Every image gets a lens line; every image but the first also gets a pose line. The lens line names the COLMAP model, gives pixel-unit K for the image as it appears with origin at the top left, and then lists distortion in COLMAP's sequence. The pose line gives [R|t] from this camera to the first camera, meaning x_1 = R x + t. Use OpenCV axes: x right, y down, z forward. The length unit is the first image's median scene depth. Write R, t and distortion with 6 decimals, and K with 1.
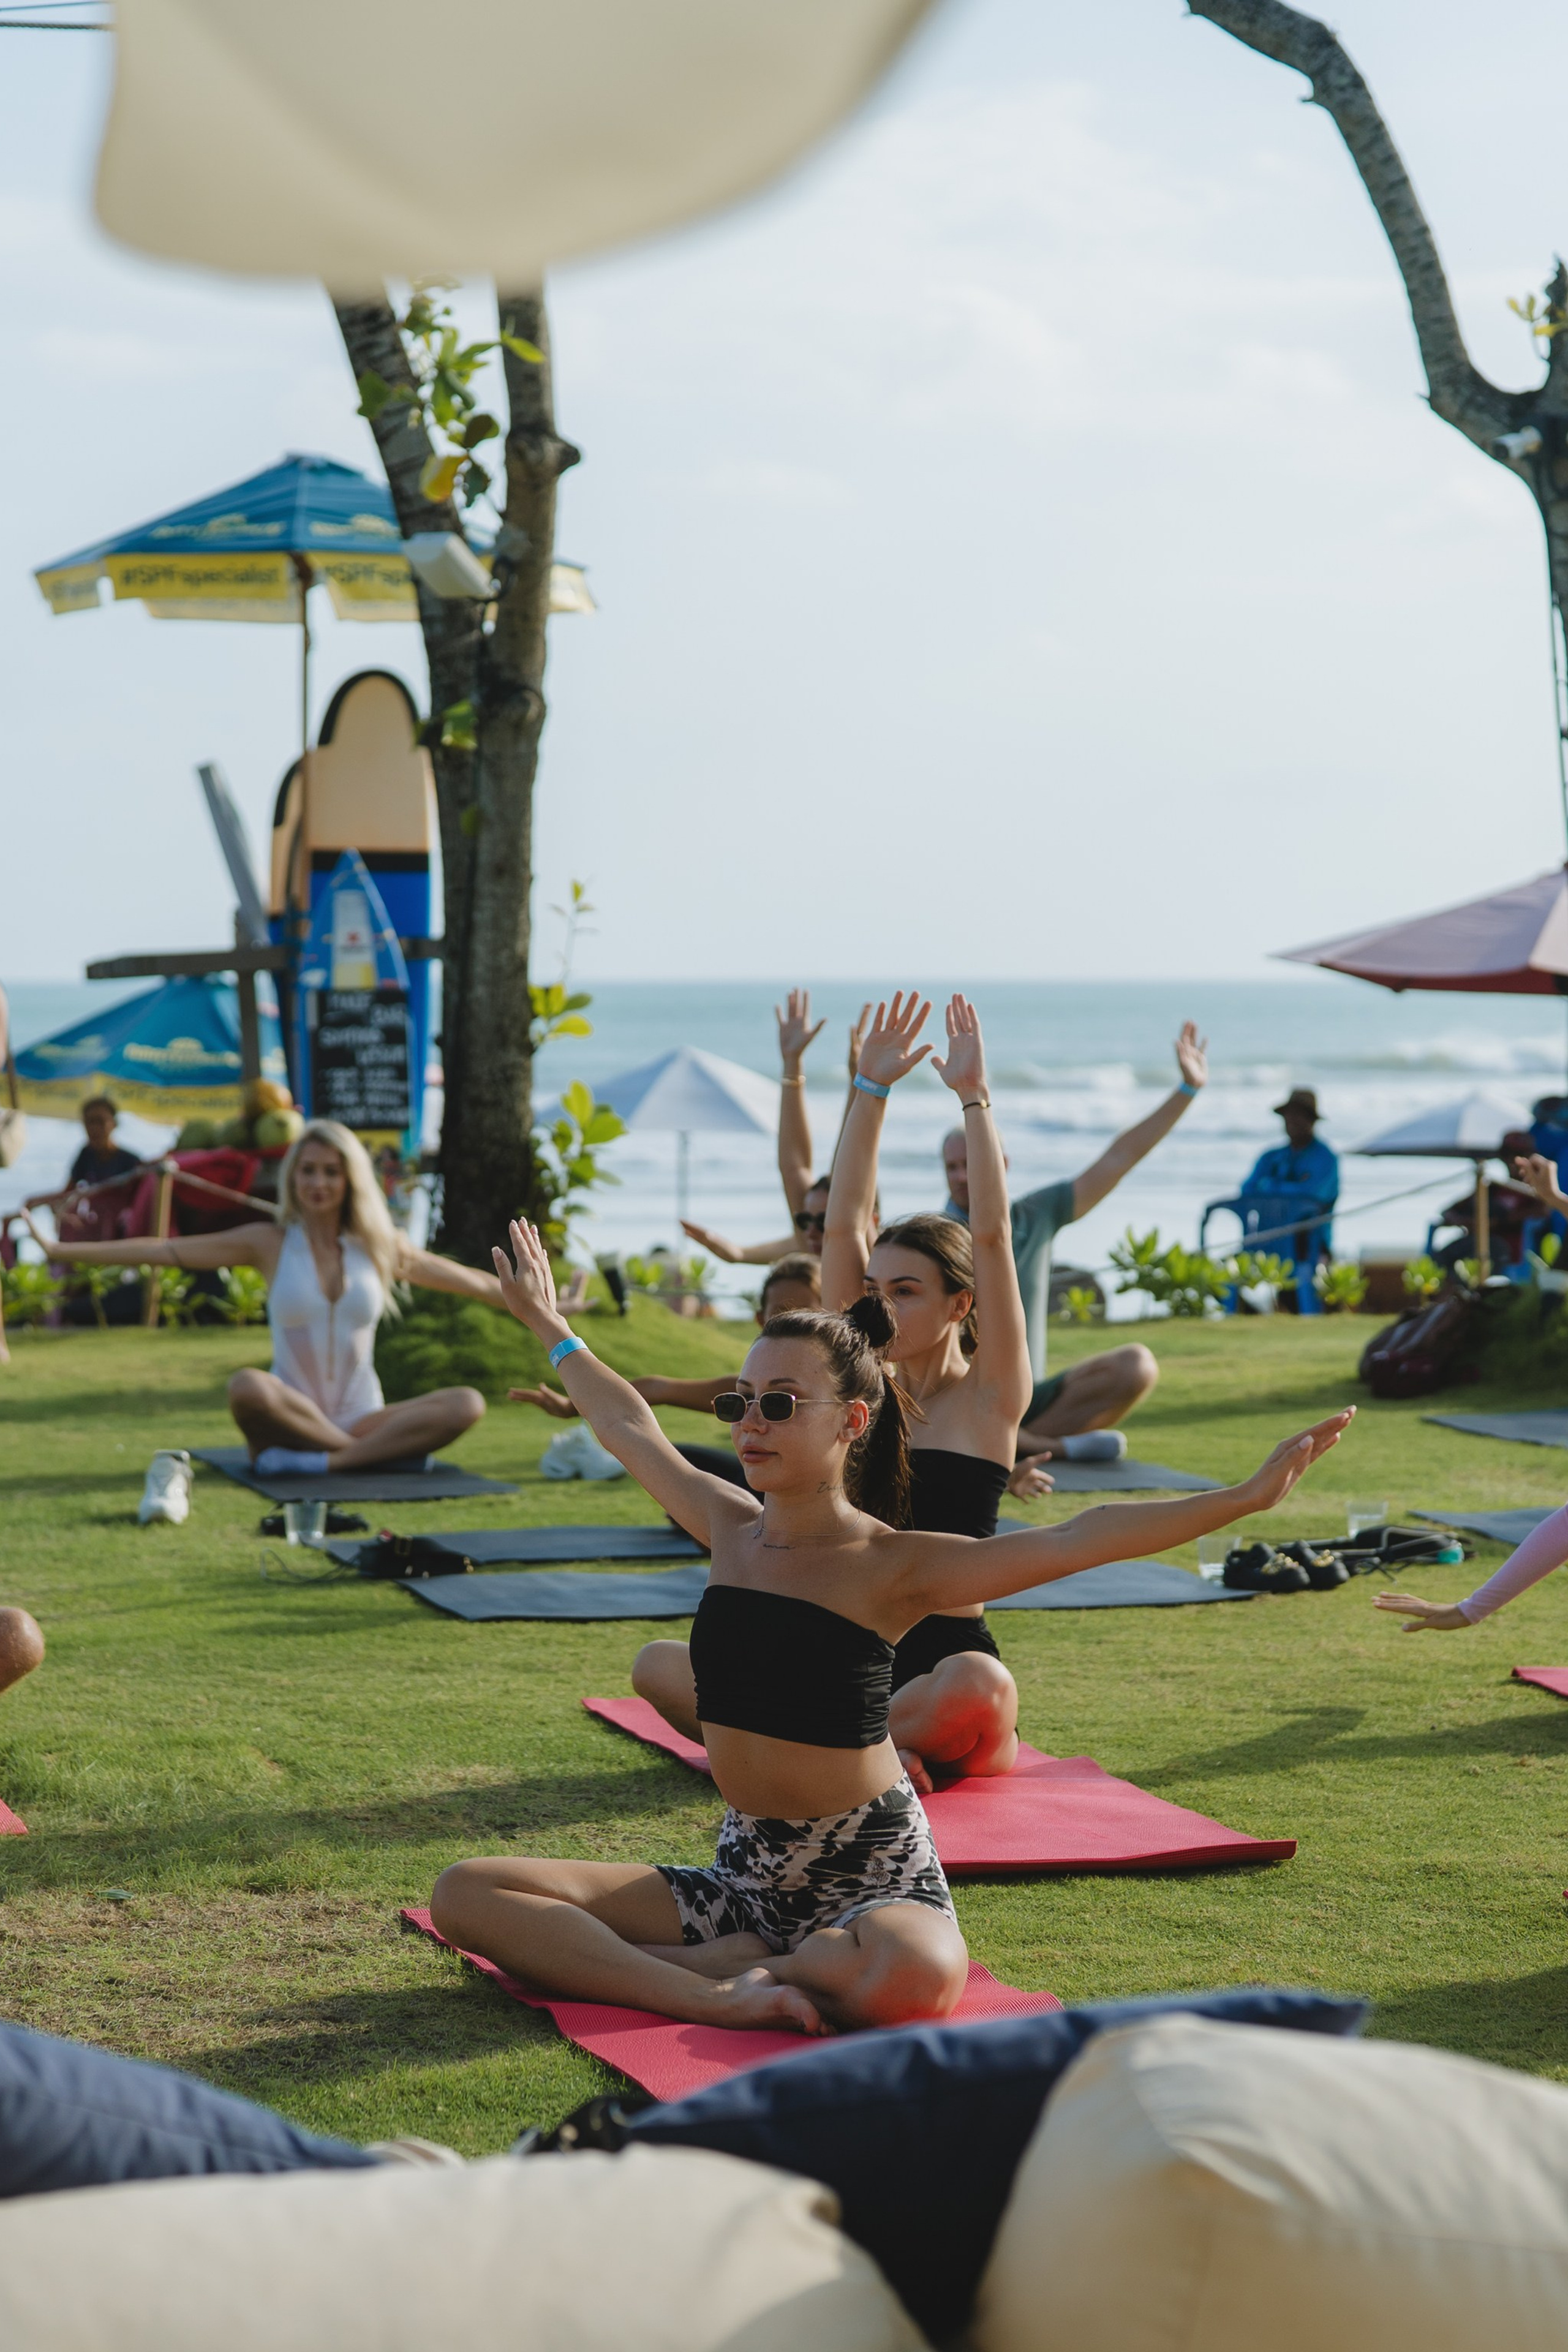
lens RADIAL K [[3570.6, 0, 784.0], [0, 3570.6, 1176.0], [0, 0, 1]] dist [-0.131213, 0.108454]
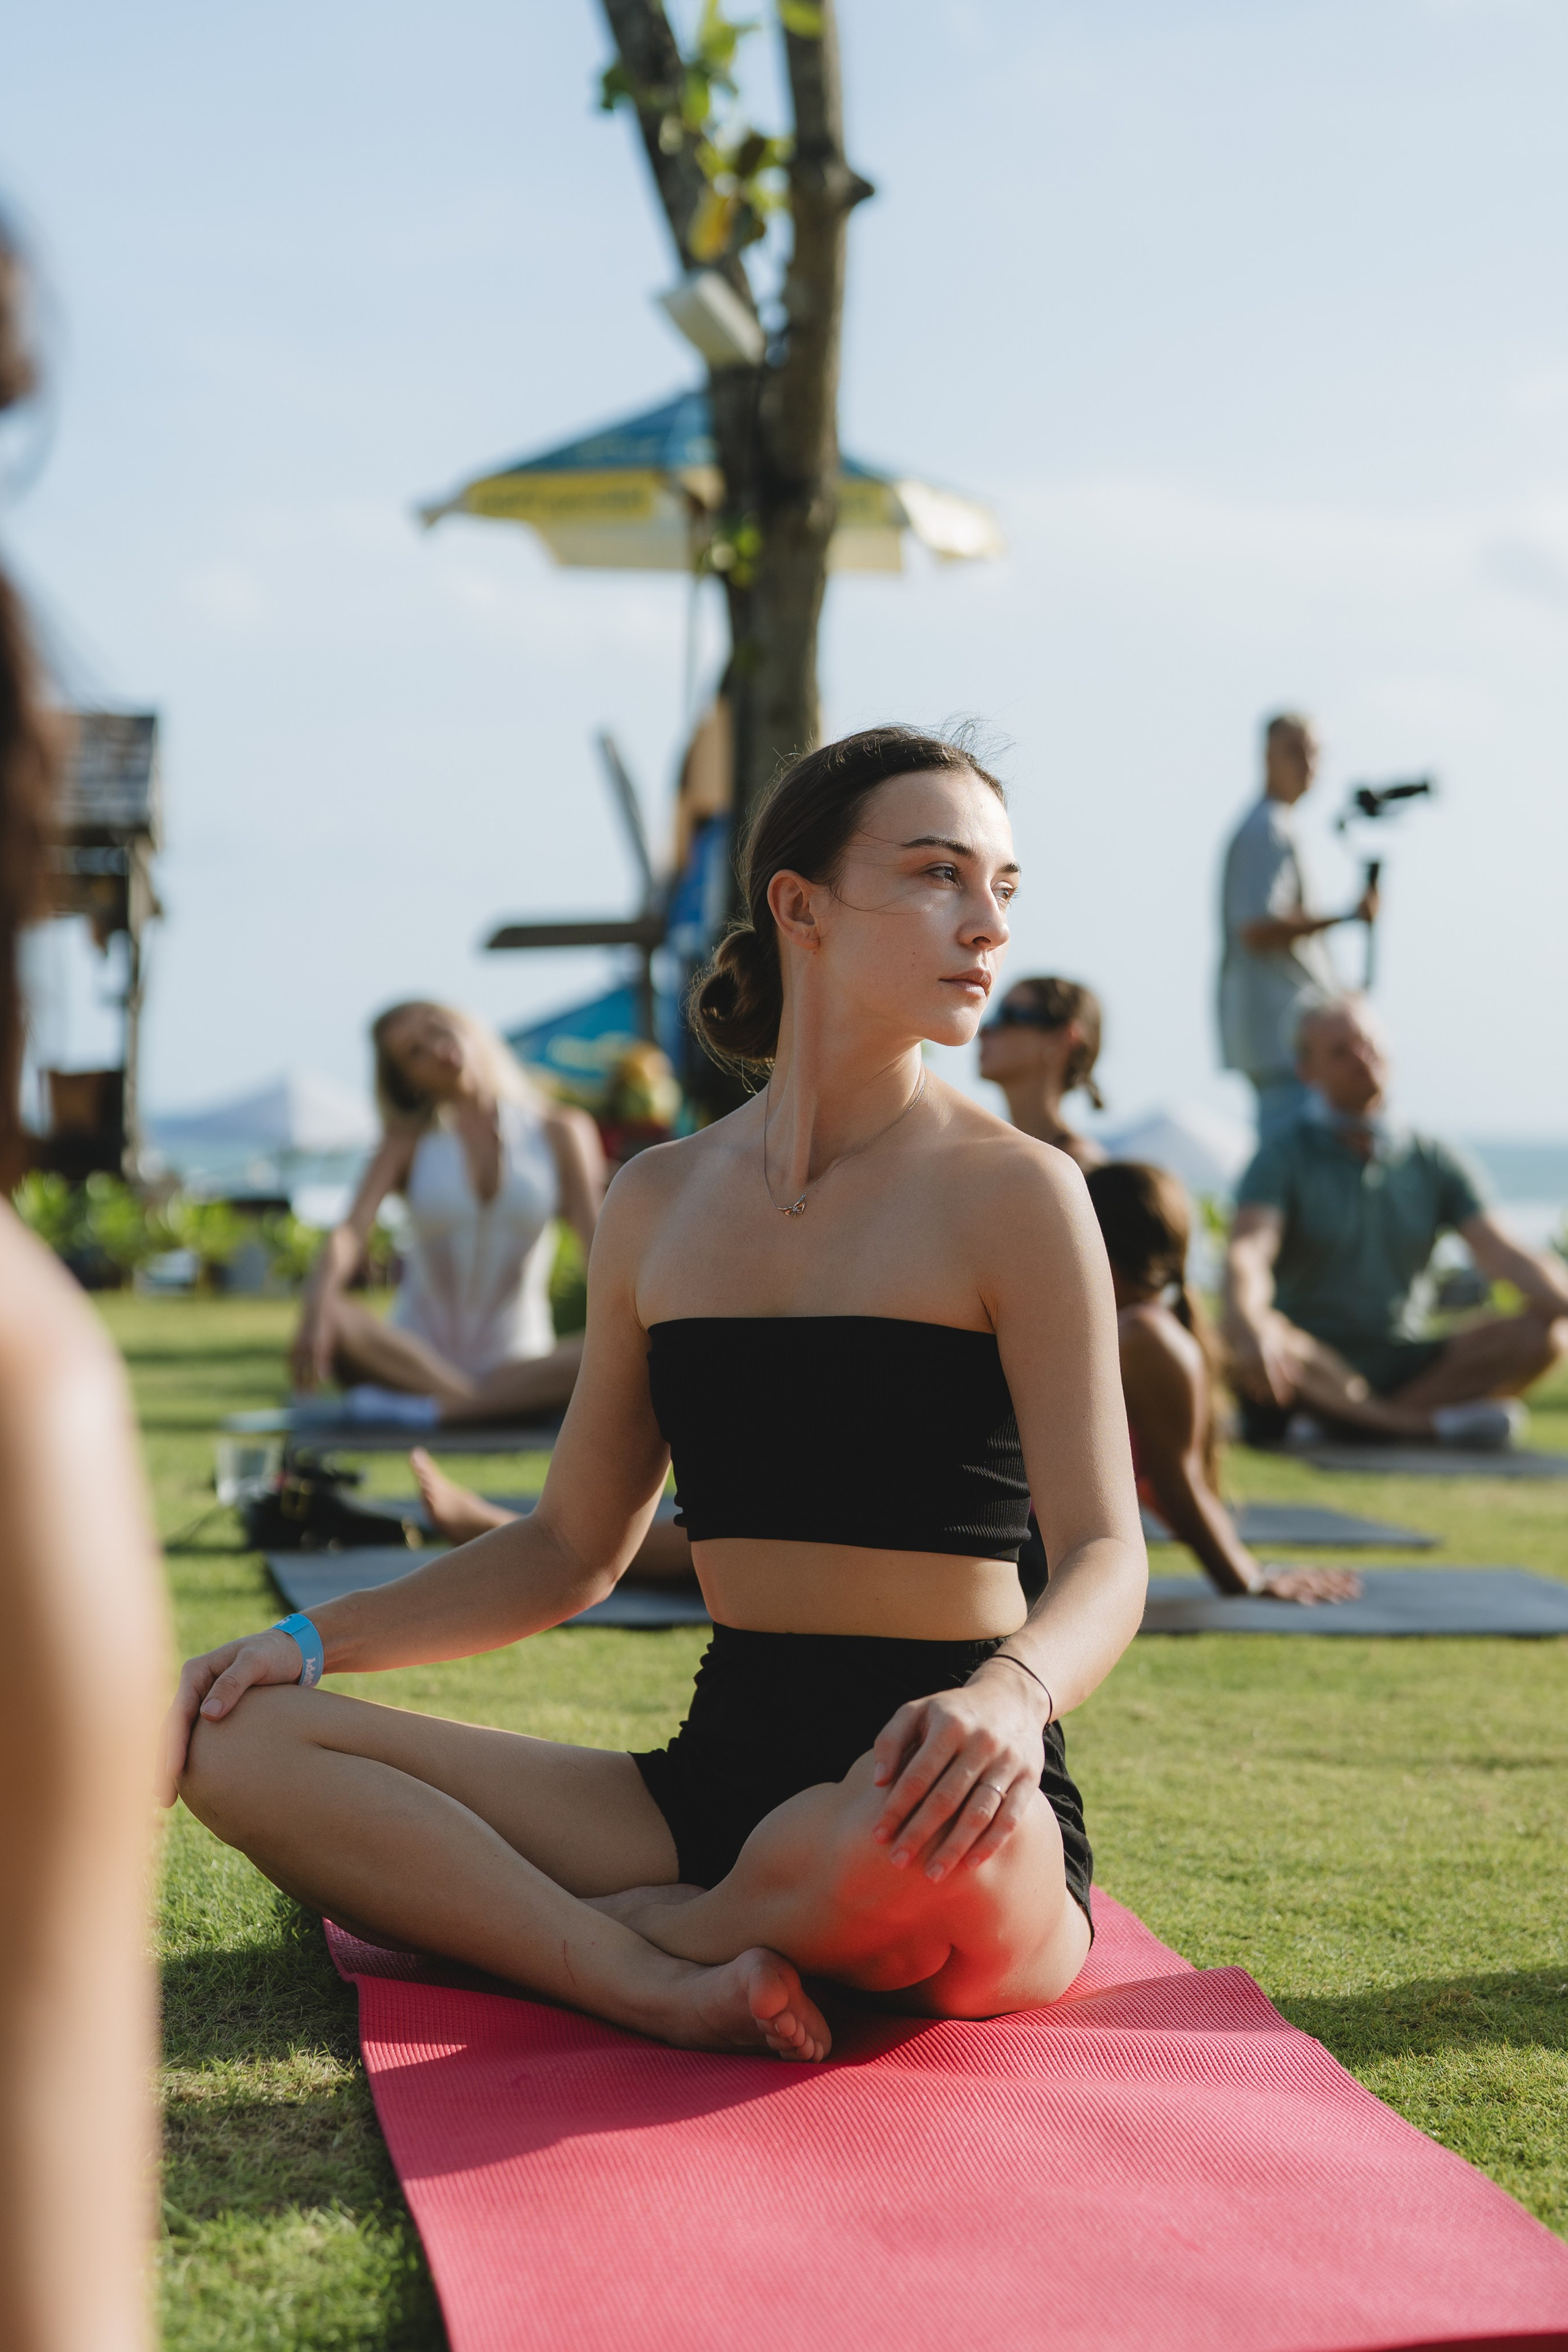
lens RADIAL K [[3570.6, 0, 784.0], [0, 3570.6, 1176.0], [0, 0, 1]] dist [-0.131213, 0.108454]
pose [[0.991678, 0.026779, -0.125927, 0.060190], [-0.027492, 0.999614, -0.003929, 0.052218], [0.125774, 0.007358, 0.992032, 0.420064]]
